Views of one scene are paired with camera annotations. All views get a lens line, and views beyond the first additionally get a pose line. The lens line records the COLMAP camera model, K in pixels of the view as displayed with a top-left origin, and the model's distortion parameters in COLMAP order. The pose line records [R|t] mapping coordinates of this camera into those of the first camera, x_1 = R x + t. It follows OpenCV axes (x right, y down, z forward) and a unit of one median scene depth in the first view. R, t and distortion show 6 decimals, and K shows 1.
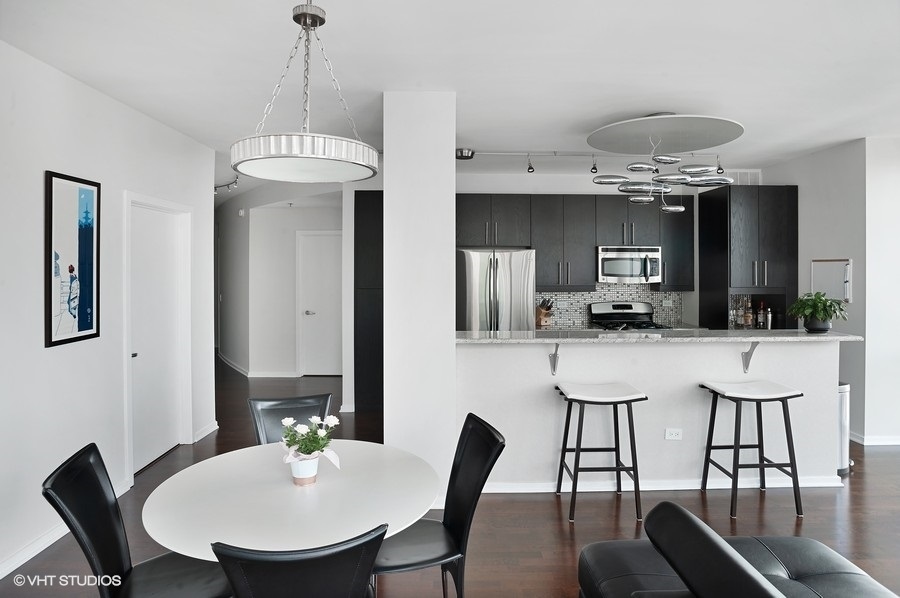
lens RADIAL K [[523.8, 0, 453.6], [0, 523.8, 269.7], [0, 0, 1]] dist [-0.021452, 0.000787]
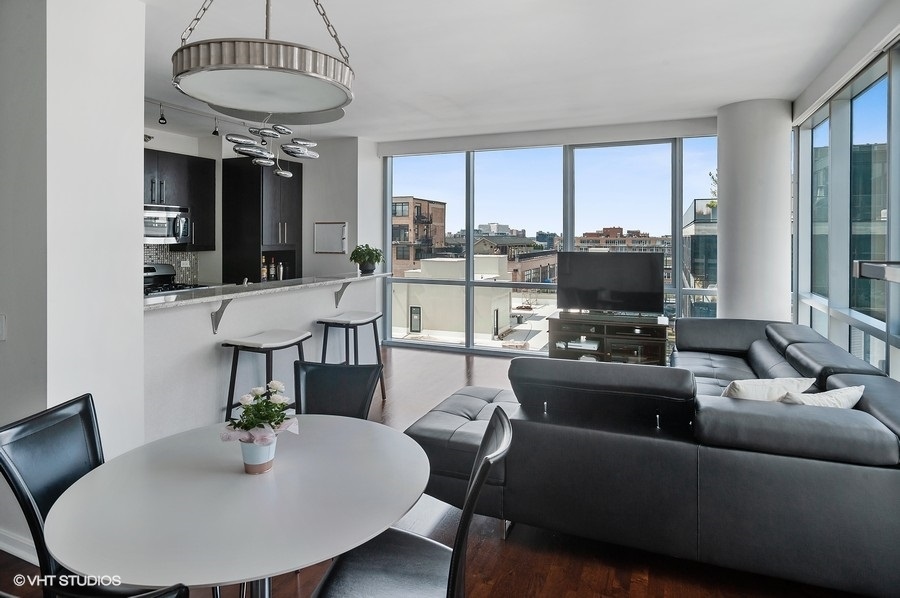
lens RADIAL K [[522.3, 0, 450.7], [0, 522.3, 238.3], [0, 0, 1]] dist [-0.004831, 0.000239]
pose [[0.414626, -0.003751, 0.909984, -0.498232], [0.002873, 0.999992, 0.002813, 0.023995], [-0.909987, 0.001448, 0.414633, 0.206838]]
